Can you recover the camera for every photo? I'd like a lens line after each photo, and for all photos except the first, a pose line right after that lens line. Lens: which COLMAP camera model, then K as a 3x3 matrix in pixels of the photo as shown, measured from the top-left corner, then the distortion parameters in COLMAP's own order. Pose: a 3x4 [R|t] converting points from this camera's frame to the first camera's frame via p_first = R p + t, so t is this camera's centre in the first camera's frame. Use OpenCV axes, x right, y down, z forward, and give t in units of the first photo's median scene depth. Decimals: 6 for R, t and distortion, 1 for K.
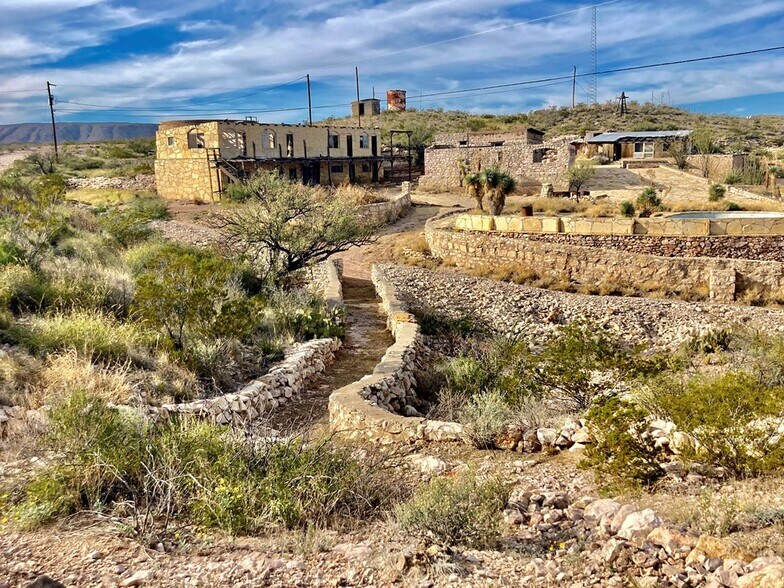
lens RADIAL K [[804.5, 0, 392.0], [0, 804.5, 294.0], [0, 0, 1]] dist [0.121102, -0.382628]
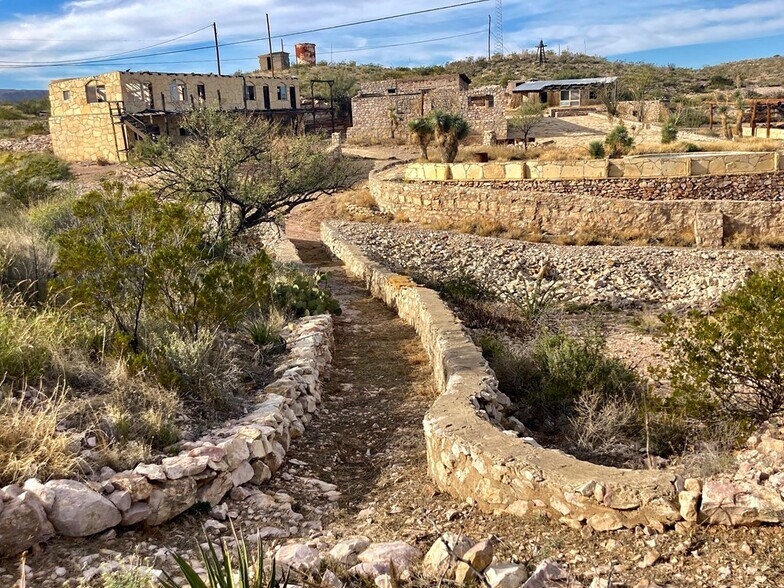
lens RADIAL K [[804.5, 0, 392.0], [0, 804.5, 294.0], [0, 0, 1]] dist [0.121102, -0.382628]
pose [[0.992994, -0.048071, 0.107947, -0.044012], [0.043052, 0.997902, 0.048356, 0.001883], [-0.110045, -0.043370, 0.992980, 0.121187]]
